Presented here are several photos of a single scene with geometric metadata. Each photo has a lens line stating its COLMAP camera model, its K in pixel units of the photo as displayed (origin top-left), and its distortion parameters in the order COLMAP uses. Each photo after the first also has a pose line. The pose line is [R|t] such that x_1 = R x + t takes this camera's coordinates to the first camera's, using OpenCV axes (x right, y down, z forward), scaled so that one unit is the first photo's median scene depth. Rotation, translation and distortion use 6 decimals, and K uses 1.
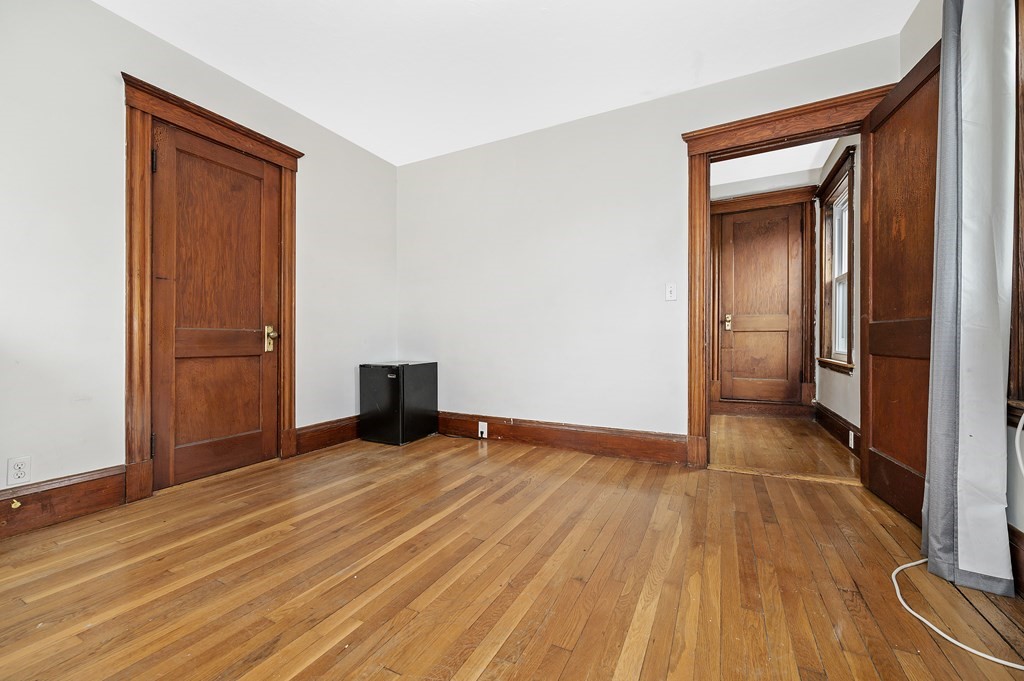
lens RADIAL K [[414.4, 0, 516.6], [0, 414.4, 336.2], [0, 0, 1]] dist [0.000127, -0.000294]
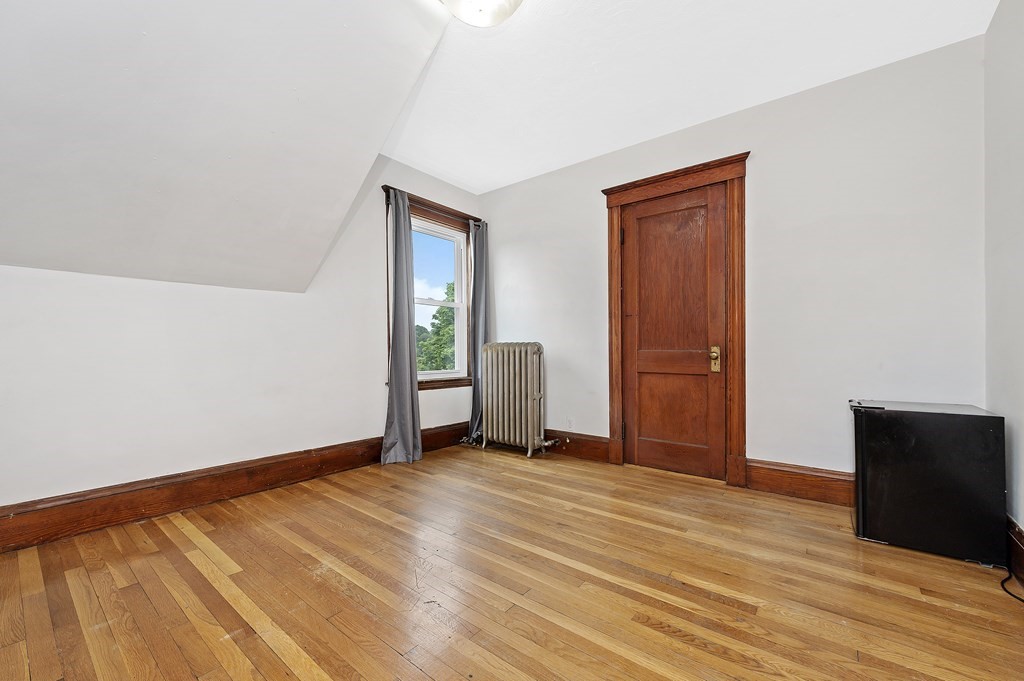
lens RADIAL K [[412.5, 0, 506.1], [0, 412.5, 346.0], [0, 0, 1]] dist [0.000804, -0.002160]
pose [[-0.211420, -0.003310, -0.977390, 0.584004], [0.007665, 0.999958, -0.005045, -0.029390], [0.977365, -0.008558, -0.211386, 0.843307]]
